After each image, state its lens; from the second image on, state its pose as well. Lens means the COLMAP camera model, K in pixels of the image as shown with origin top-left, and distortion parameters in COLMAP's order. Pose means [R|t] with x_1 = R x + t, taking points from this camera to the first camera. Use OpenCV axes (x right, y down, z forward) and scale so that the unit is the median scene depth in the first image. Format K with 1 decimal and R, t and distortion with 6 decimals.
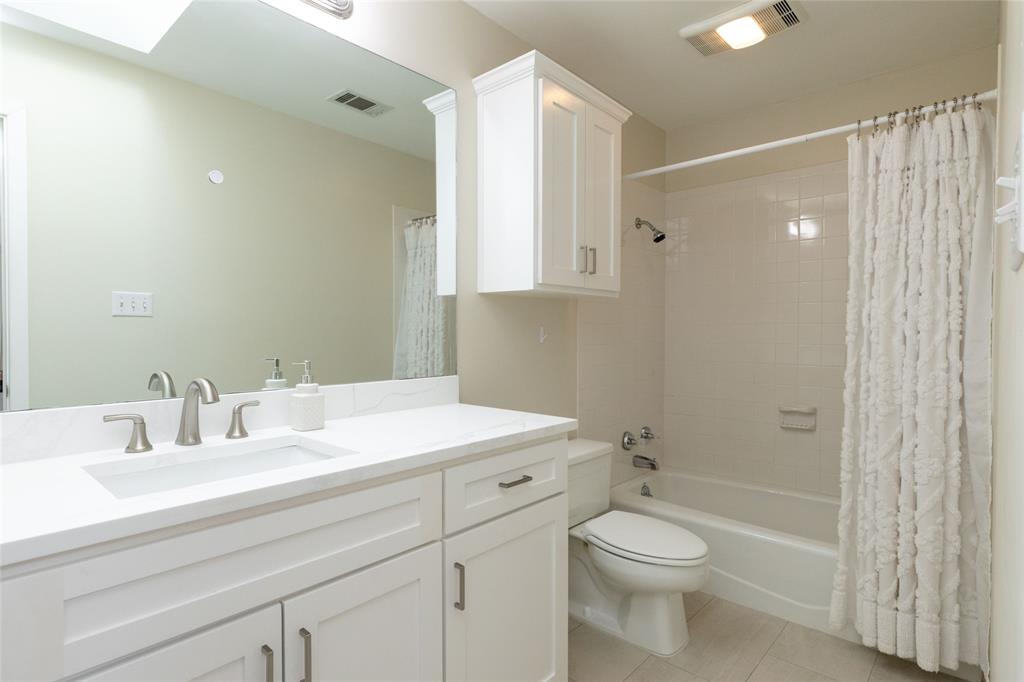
lens RADIAL K [[531.0, 0, 511.4], [0, 531.0, 338.5], [0, 0, 1]] dist [-0.003864, -0.000325]
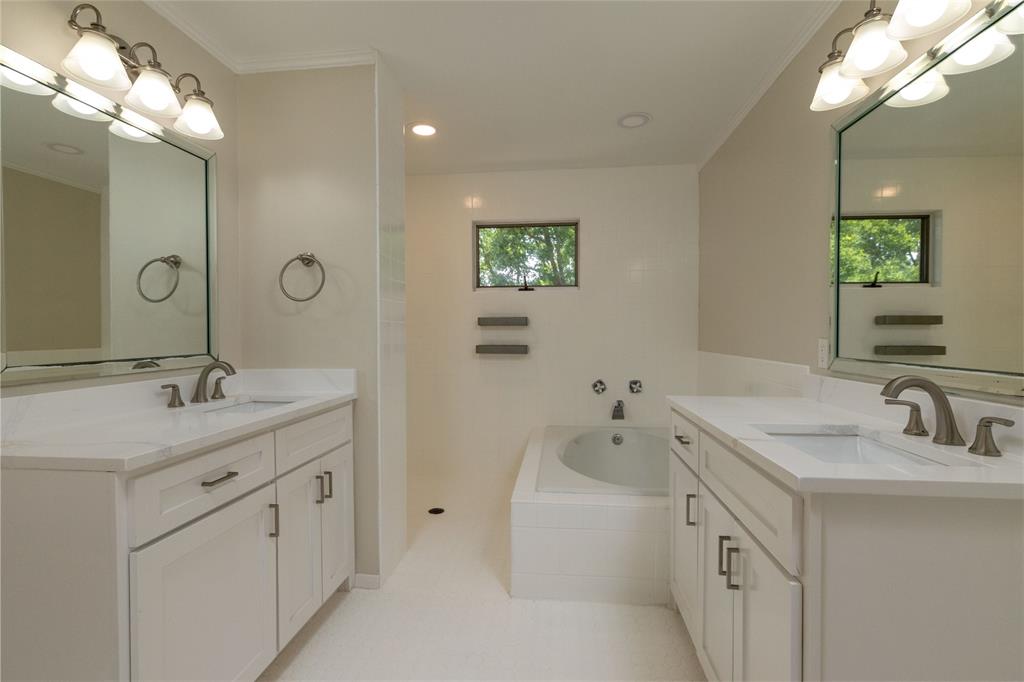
lens RADIAL K [[480.7, 0, 510.6], [0, 480.7, 340.5], [0, 0, 1]] dist [0.000371, 0.000183]
pose [[0.810428, -0.010040, 0.585752, -0.516054], [0.008801, 0.999949, 0.004963, 0.006266], [-0.585772, 0.001133, 0.810475, -0.578047]]
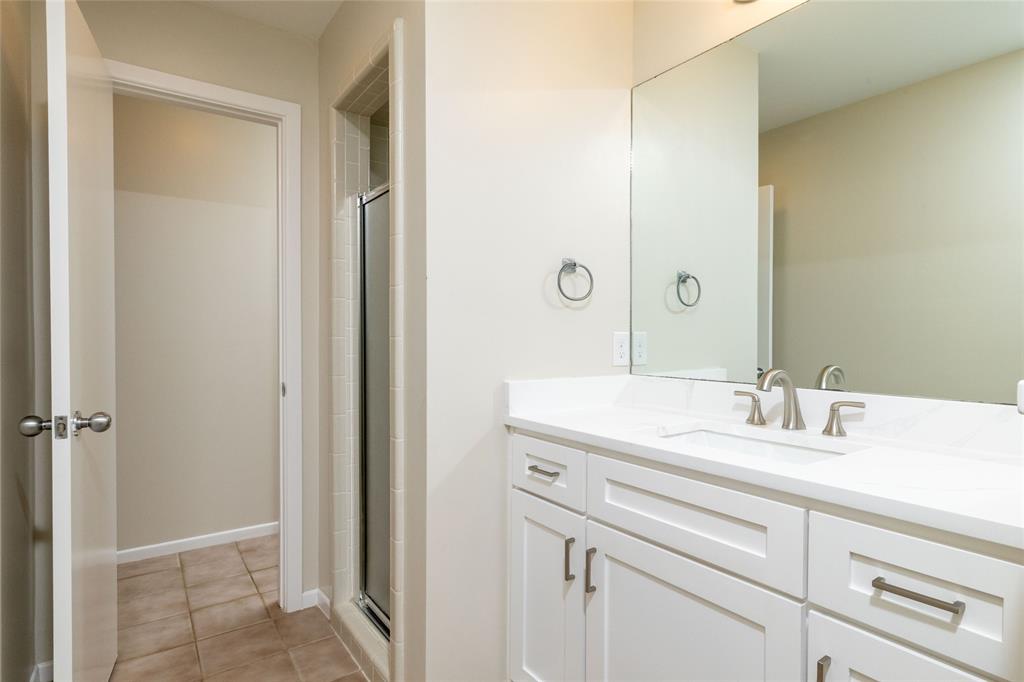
lens RADIAL K [[531.0, 0, 514.7], [0, 531.0, 336.8], [0, 0, 1]] dist [-0.003864, -0.000325]
pose [[-0.214554, 0.012978, -0.976626, 0.448606], [-0.009632, 0.999835, 0.015402, -0.004497], [0.976665, 0.012711, -0.214393, 0.493515]]
